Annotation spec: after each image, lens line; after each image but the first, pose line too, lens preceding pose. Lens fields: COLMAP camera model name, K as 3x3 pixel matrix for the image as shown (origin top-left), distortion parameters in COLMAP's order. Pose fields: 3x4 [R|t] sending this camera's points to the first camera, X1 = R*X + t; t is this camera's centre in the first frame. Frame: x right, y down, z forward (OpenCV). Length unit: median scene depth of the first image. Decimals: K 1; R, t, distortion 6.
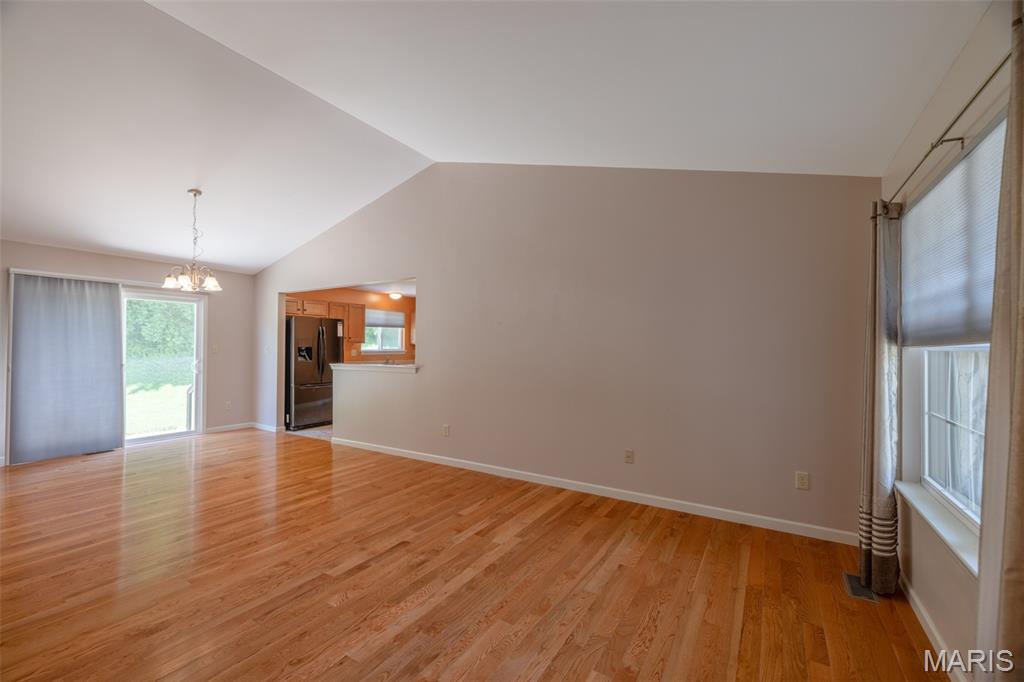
lens RADIAL K [[426.7, 0, 508.1], [0, 426.7, 341.8], [0, 0, 1]] dist [0.000327, 0.000252]
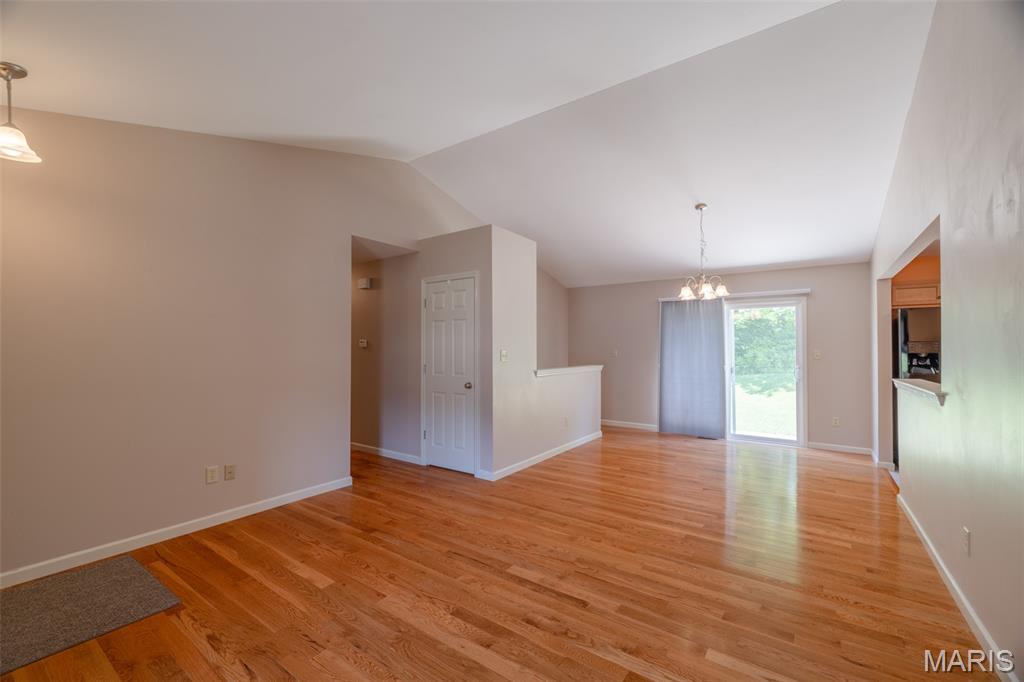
lens RADIAL K [[430.4, 0, 510.4], [0, 430.4, 340.0], [0, 0, 1]] dist [0.000404, -0.000009]
pose [[-0.066188, -0.026599, -0.997453, 0.307029], [0.007041, 0.999607, -0.027124, 0.006939], [0.997782, -0.008818, -0.065974, 0.507830]]
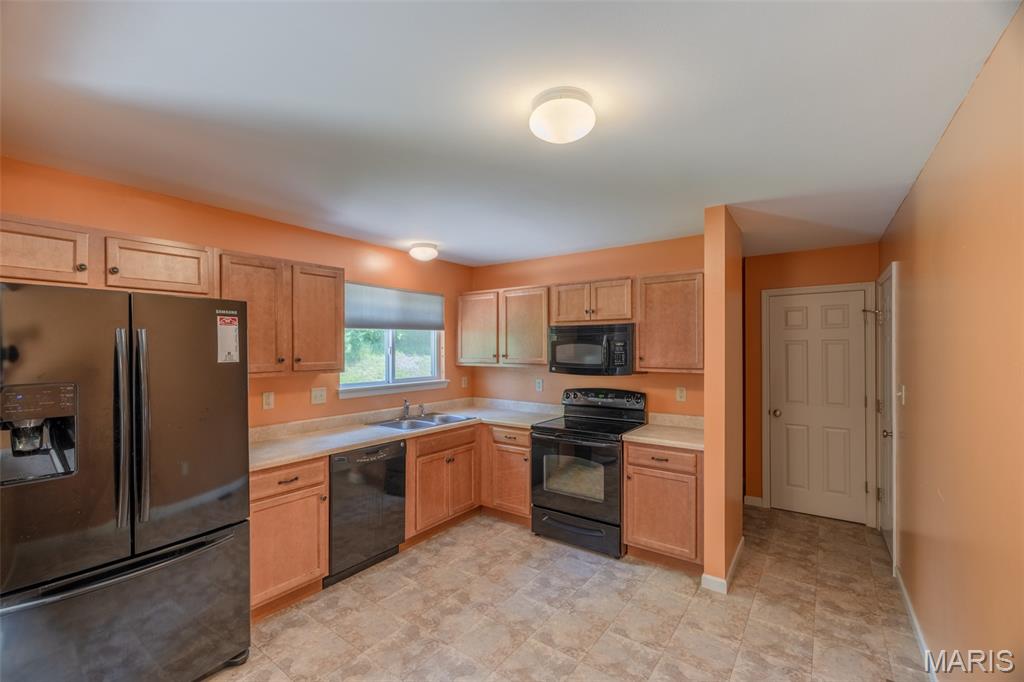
lens RADIAL K [[430.0, 0, 506.7], [0, 430.0, 347.9], [0, 0, 1]] dist [-0.002108, -0.000455]
pose [[0.997425, -0.005244, -0.071531, -0.267651], [0.005833, 0.999951, 0.008035, -0.032212], [0.071485, -0.008431, 0.997406, 1.017988]]
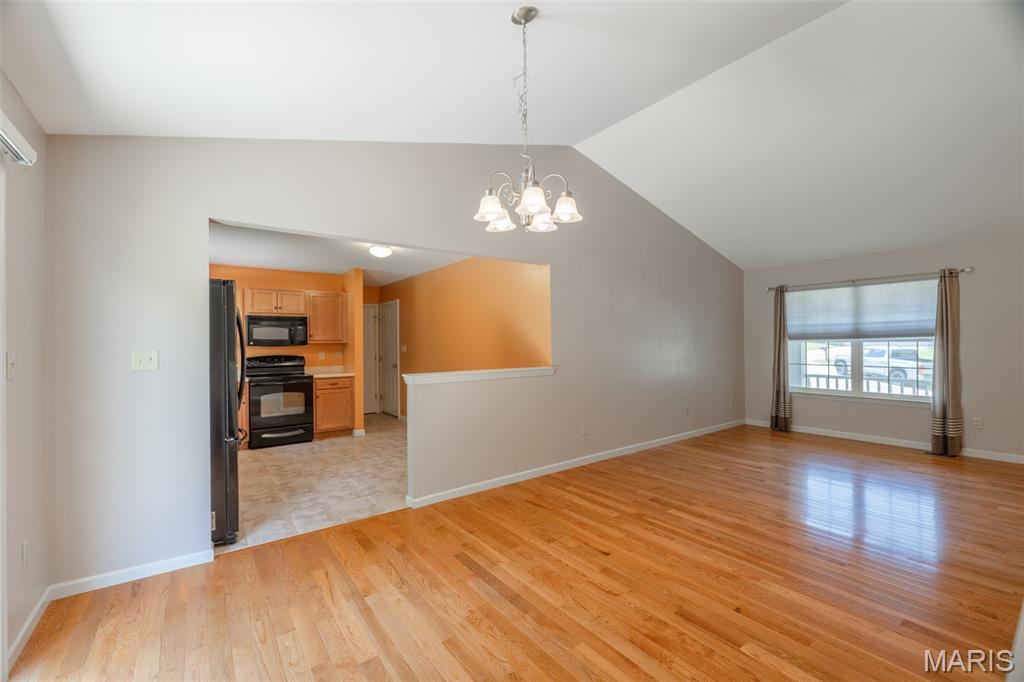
lens RADIAL K [[426.7, 0, 508.1], [0, 426.7, 341.8], [0, 0, 1]] dist [0.000327, 0.000252]
pose [[0.373651, -0.005795, 0.927551, -1.009013], [0.003548, 0.999982, 0.004818, 0.002438], [-0.927562, 0.001491, 0.373665, 0.723824]]
